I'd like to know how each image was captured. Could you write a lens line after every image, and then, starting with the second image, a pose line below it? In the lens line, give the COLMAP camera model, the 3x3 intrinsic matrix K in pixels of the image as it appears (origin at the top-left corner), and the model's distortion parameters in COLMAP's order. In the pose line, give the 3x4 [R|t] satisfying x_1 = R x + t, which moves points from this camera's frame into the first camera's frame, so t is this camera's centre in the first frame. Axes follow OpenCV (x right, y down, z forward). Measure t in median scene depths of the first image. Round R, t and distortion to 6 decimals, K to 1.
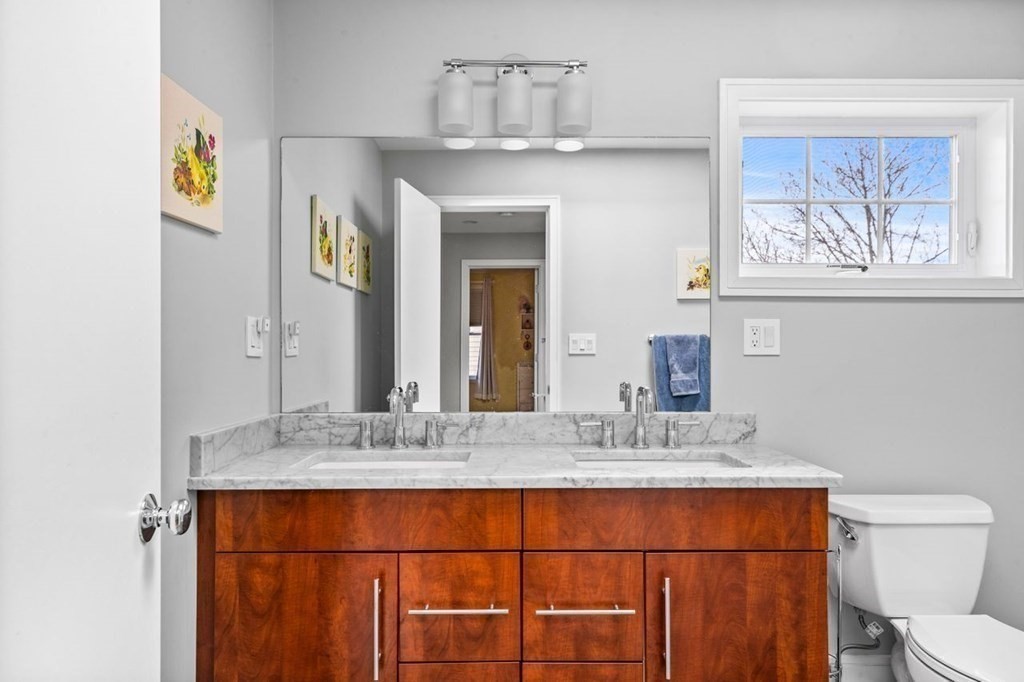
lens RADIAL K [[663.2, 0, 512.1], [0, 663.2, 342.1], [0, 0, 1]] dist [0.005766, 0.000079]
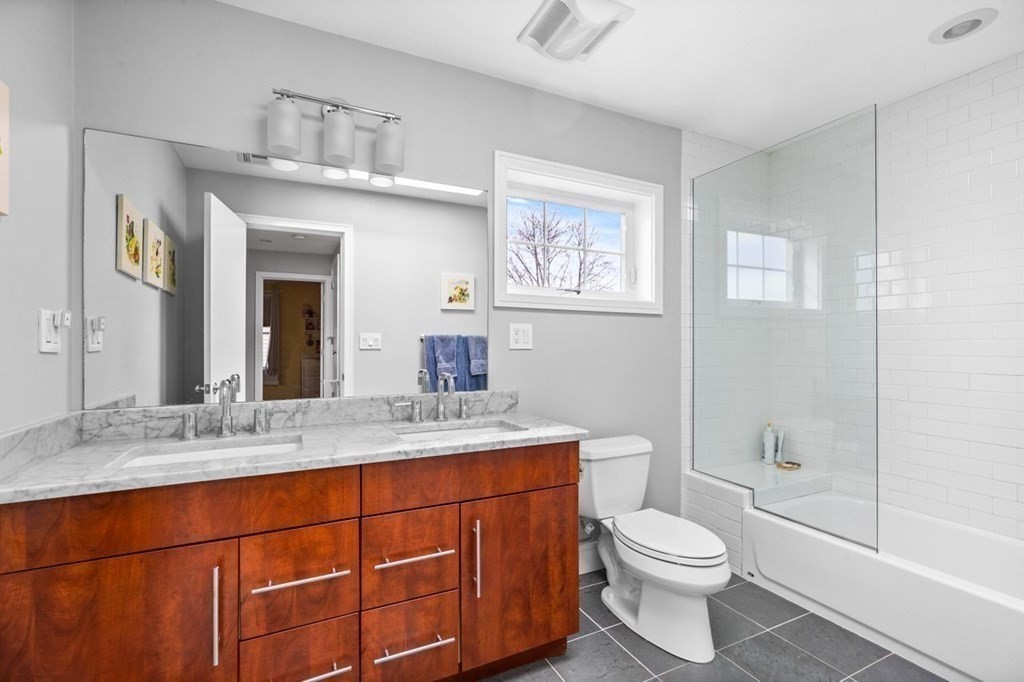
lens RADIAL K [[464.0, 0, 512.7], [0, 464.0, 341.9], [0, 0, 1]] dist [-0.011505, 0.005612]
pose [[0.899996, 0.003581, 0.435884, -0.083114], [-0.004779, 0.999987, 0.001653, 0.002679], [-0.435872, -0.003571, 0.900001, 0.124968]]
